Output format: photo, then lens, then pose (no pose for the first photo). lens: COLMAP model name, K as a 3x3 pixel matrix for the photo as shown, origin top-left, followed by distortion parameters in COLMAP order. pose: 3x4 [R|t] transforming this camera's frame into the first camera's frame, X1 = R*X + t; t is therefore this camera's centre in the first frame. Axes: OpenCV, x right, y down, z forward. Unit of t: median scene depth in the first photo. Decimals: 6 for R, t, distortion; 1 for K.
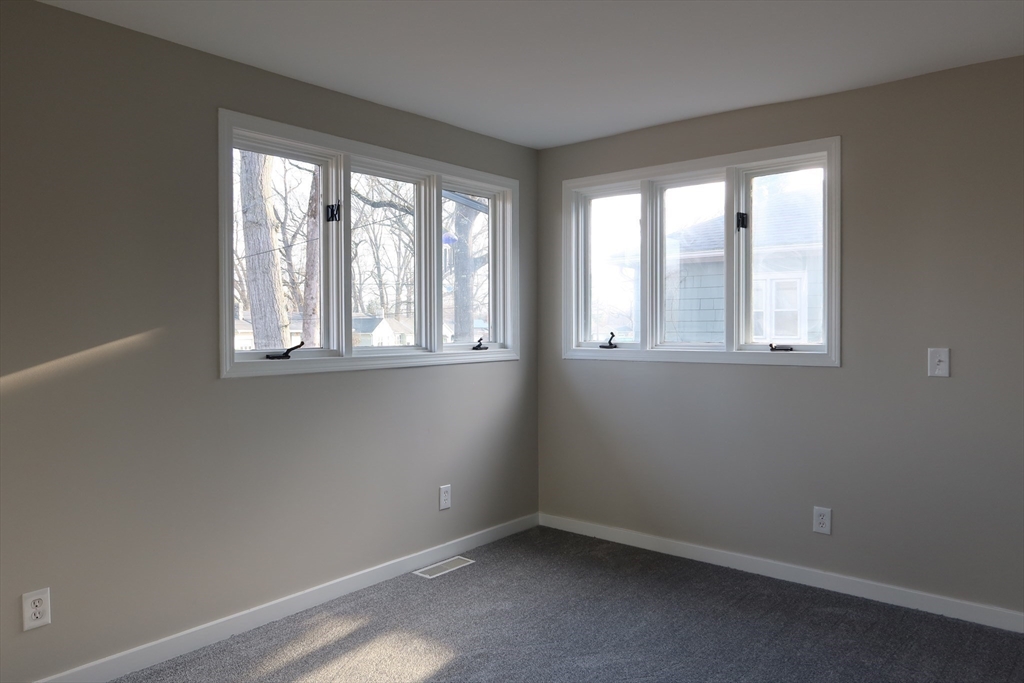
lens RADIAL K [[709.9, 0, 510.3], [0, 709.9, 340.5], [0, 0, 1]] dist [-0.023593, -0.002269]
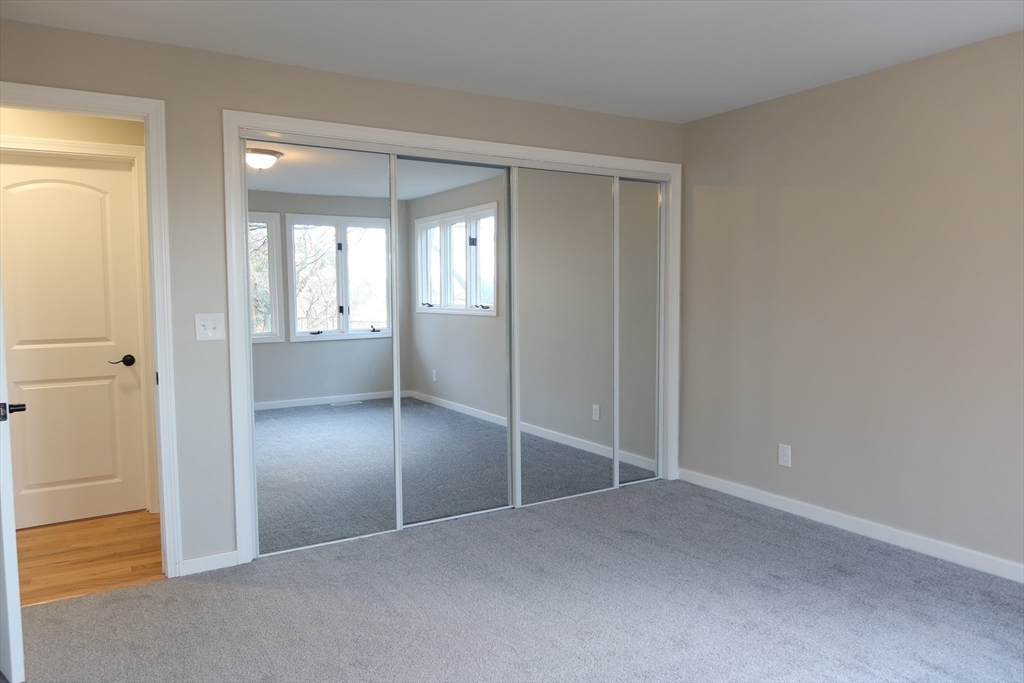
lens RADIAL K [[709.9, 0, 510.3], [0, 709.9, 340.5], [0, 0, 1]] dist [-0.023593, -0.002269]
pose [[0.955374, 0.027671, -0.294101, 0.911869], [-0.013871, 0.998707, 0.048905, 0.009052], [0.295074, -0.042643, 0.954522, -0.795460]]
